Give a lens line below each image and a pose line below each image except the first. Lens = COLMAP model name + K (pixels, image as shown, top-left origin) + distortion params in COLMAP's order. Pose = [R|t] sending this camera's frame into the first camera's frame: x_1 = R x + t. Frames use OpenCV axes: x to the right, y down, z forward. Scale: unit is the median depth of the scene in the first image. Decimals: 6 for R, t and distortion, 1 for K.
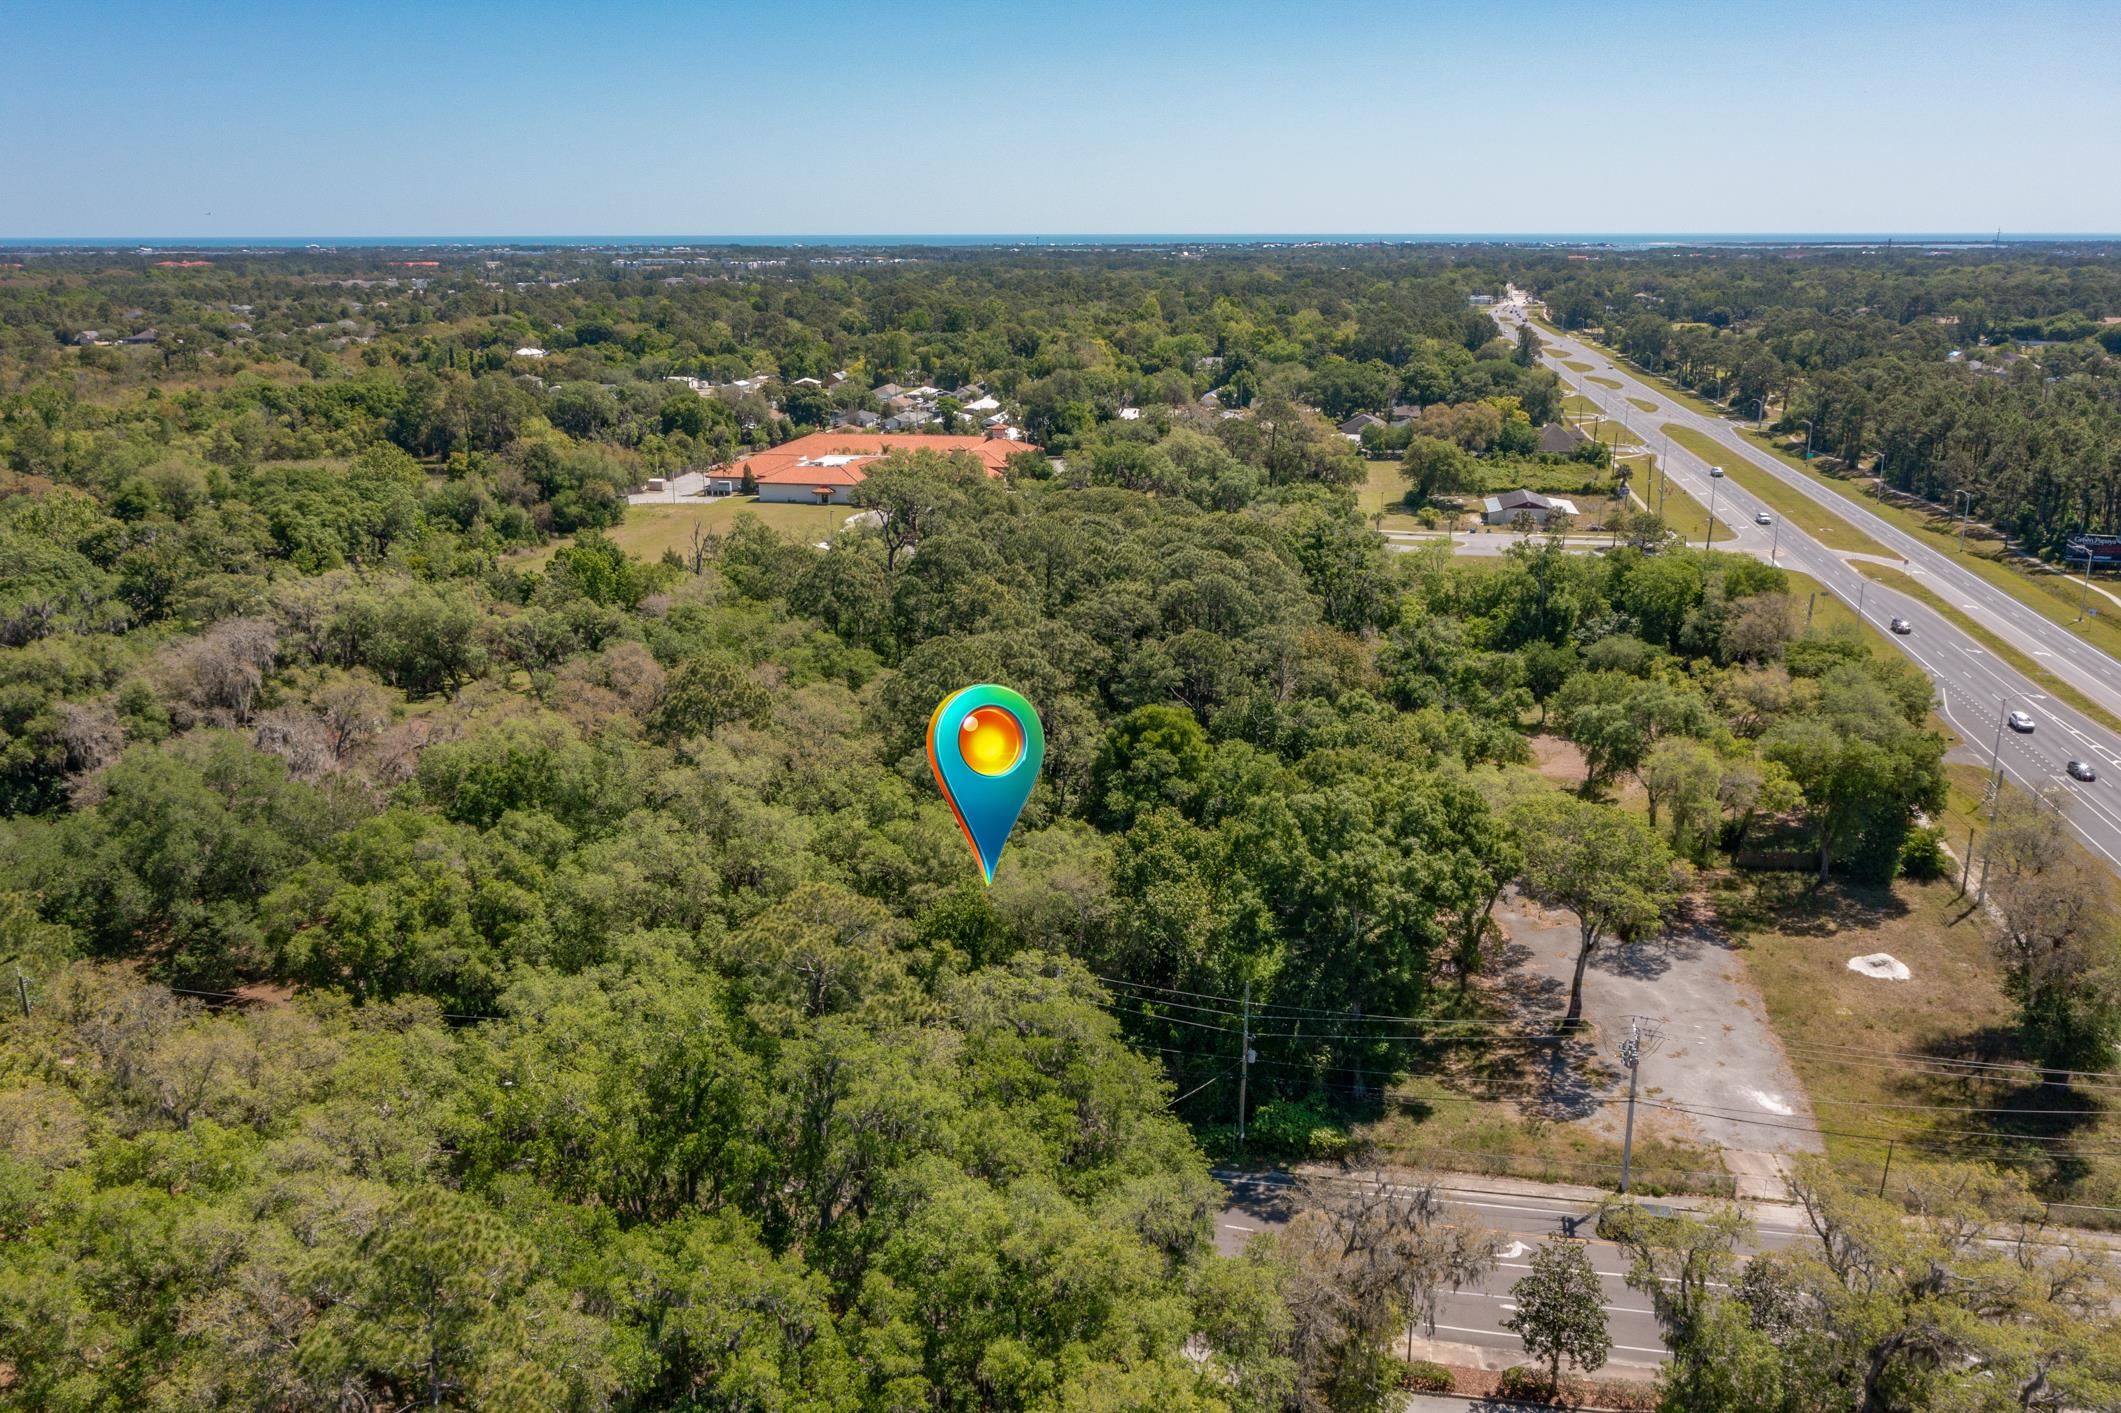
lens RADIAL K [[1695.4, 0, 1060.0], [0, 1695.4, 707.4], [0, 0, 1]] dist [0.005536, 0.007261]
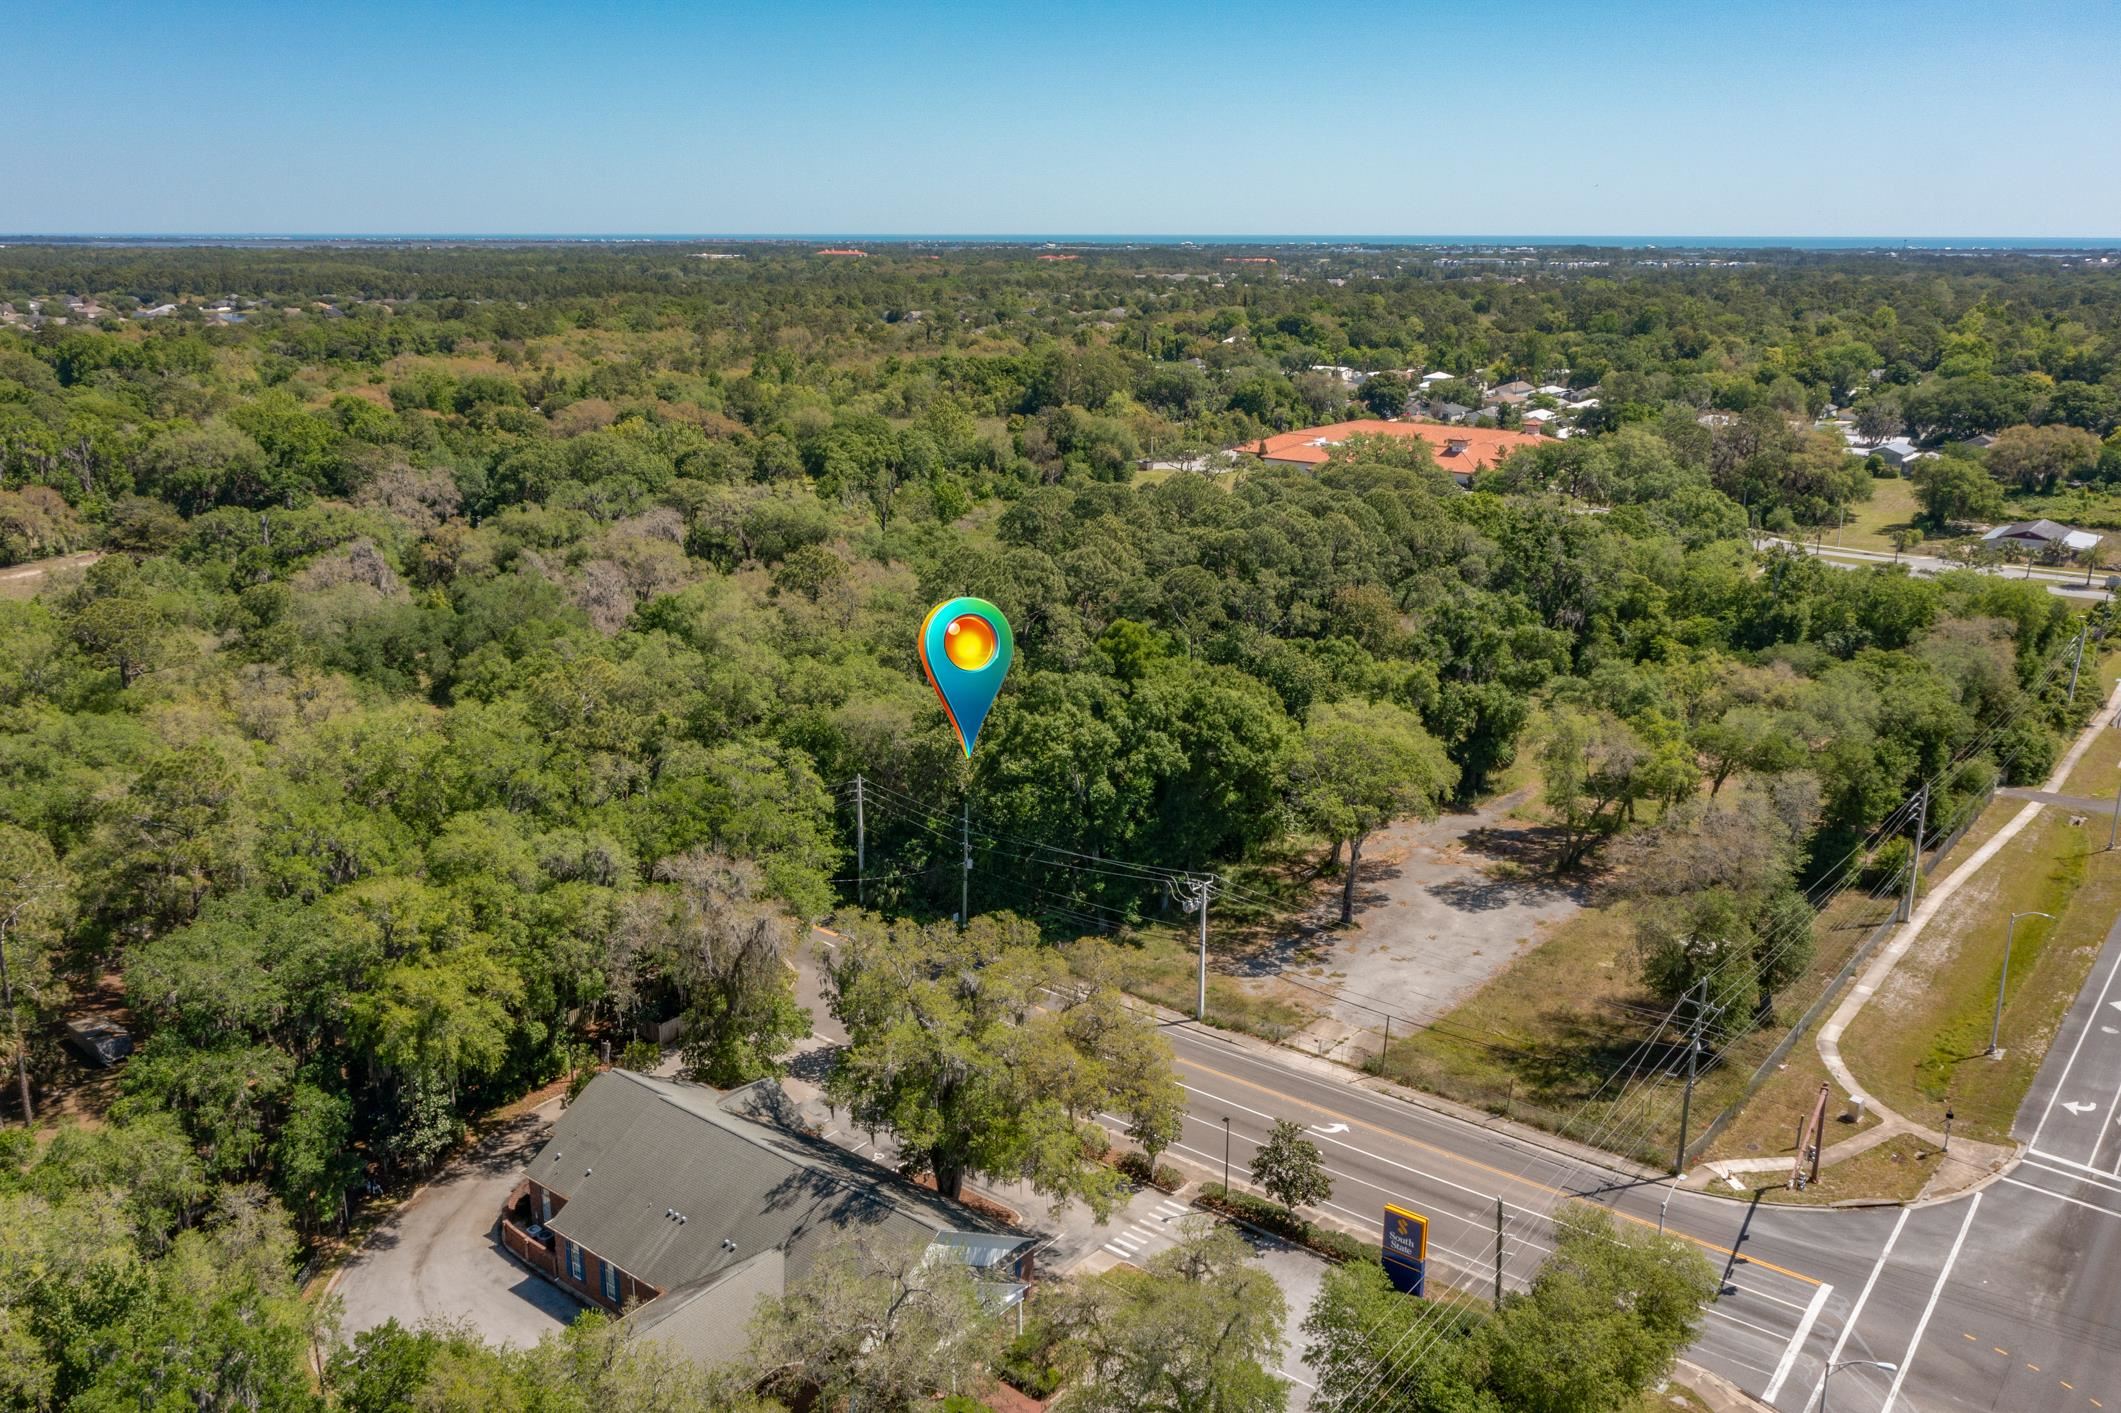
lens RADIAL K [[1695.4, 0, 1059.9], [0, 1695.4, 705.5], [0, 0, 1]] dist [0.005536, 0.007261]
pose [[0.887413, 0.131401, -0.441851, 0.202323], [-0.131863, 0.990819, 0.029824, 0.010724], [0.441713, 0.031797, 0.896593, -0.036216]]
